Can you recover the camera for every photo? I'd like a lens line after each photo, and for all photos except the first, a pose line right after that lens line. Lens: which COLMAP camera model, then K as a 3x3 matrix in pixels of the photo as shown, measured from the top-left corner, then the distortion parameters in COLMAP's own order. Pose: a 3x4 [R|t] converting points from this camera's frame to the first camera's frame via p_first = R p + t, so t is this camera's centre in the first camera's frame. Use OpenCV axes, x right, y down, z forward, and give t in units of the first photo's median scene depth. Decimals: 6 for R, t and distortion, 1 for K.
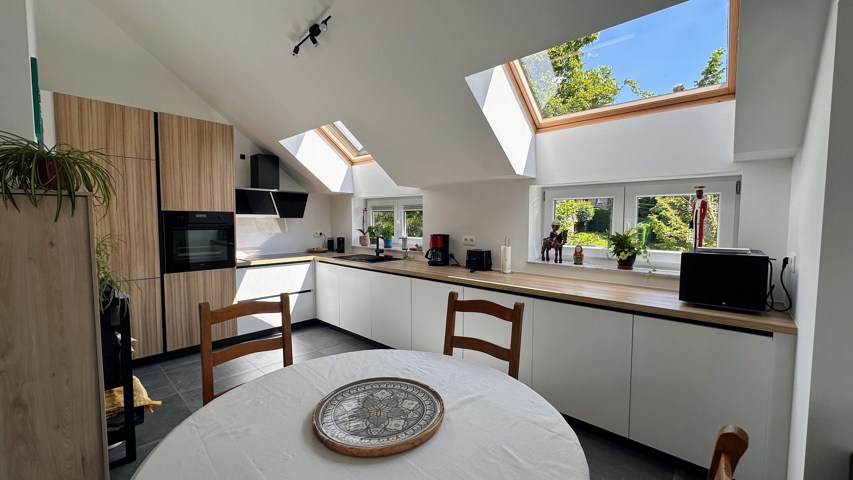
lens RADIAL K [[340.0, 0, 426.5], [0, 340.0, 240.0], [0, 0, 1]] dist [-0.001531, 0.000185]
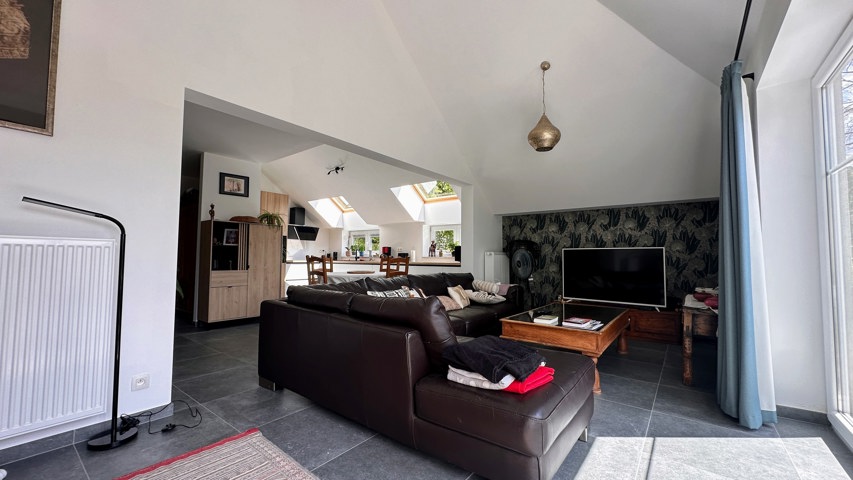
lens RADIAL K [[340.0, 0, 426.5], [0, 340.0, 240.0], [0, 0, 1]] dist [-0.001531, 0.000185]
pose [[0.996571, 0.007897, 0.082364, 0.094231], [0.001101, 0.994081, -0.108640, 0.143544], [-0.082734, 0.108358, 0.990663, -0.957881]]
